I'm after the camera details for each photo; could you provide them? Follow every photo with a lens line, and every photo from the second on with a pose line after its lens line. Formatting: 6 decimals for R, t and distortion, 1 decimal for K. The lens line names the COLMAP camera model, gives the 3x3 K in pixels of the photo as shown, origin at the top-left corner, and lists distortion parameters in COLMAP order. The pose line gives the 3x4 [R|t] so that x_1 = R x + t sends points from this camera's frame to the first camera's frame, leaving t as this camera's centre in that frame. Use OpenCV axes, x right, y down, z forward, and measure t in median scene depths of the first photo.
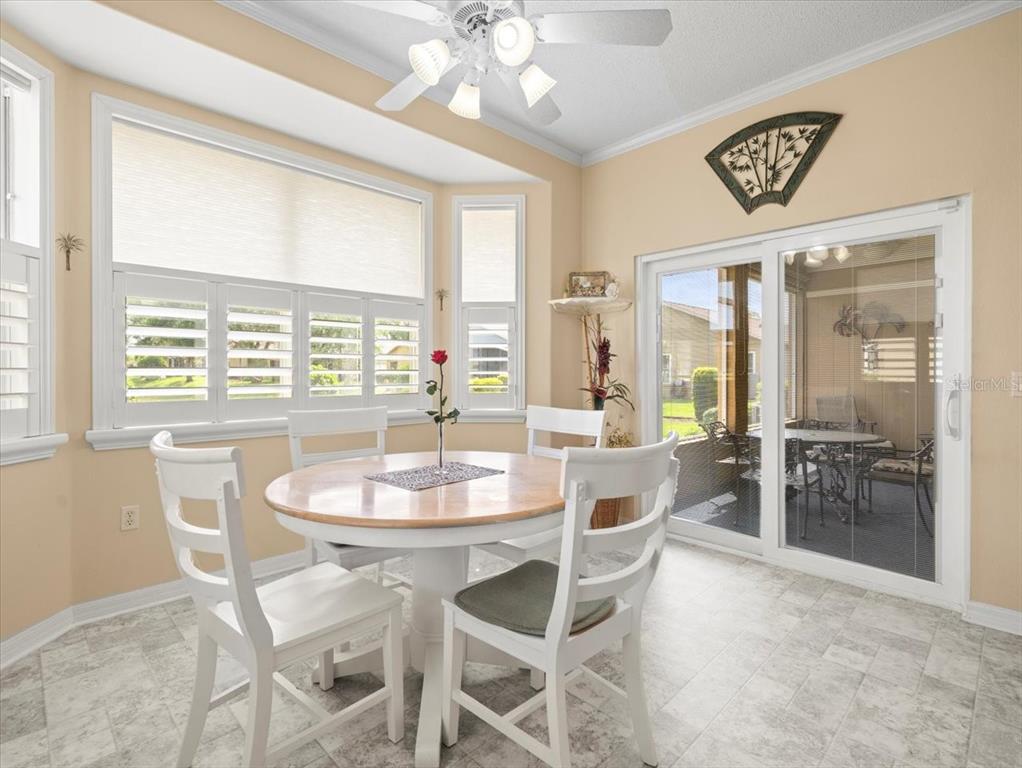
lens RADIAL K [[501.7, 0, 512.3], [0, 501.7, 389.3], [0, 0, 1]] dist [0.001112, -0.000274]
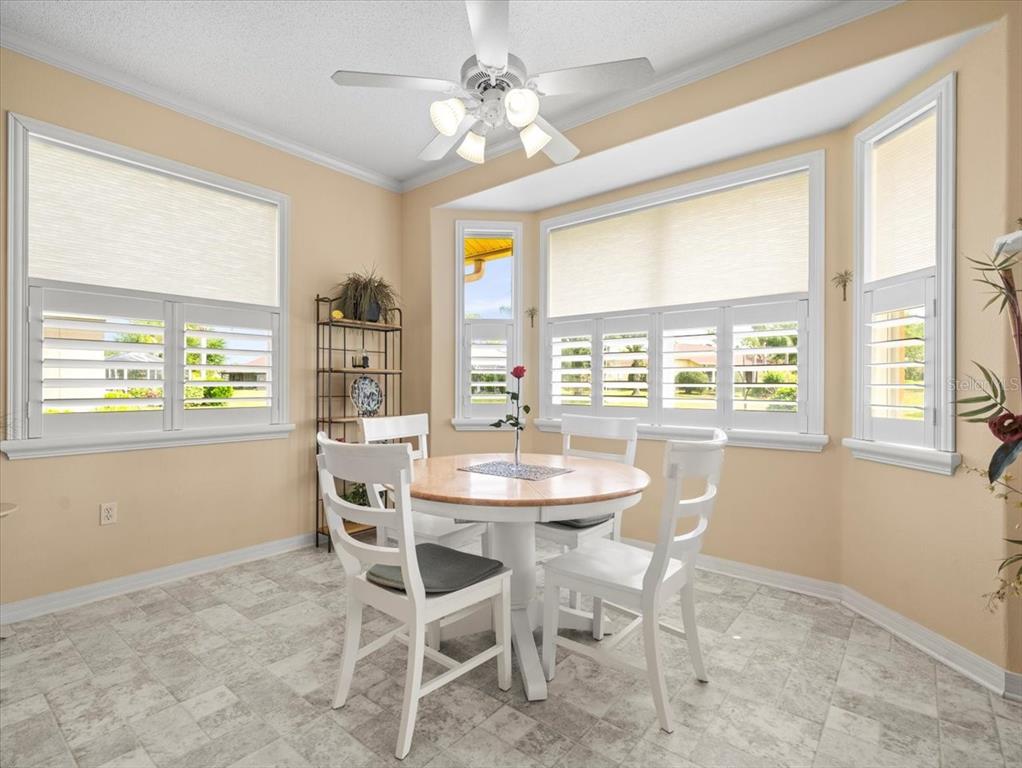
lens RADIAL K [[501.7, 0, 513.9], [0, 501.7, 377.7], [0, 0, 1]] dist [0.001112, -0.000274]
pose [[0.109839, -0.012981, -0.993865, 0.824826], [-0.035857, 0.999212, -0.017014, -0.026118], [0.993302, 0.037505, 0.109287, 0.717424]]
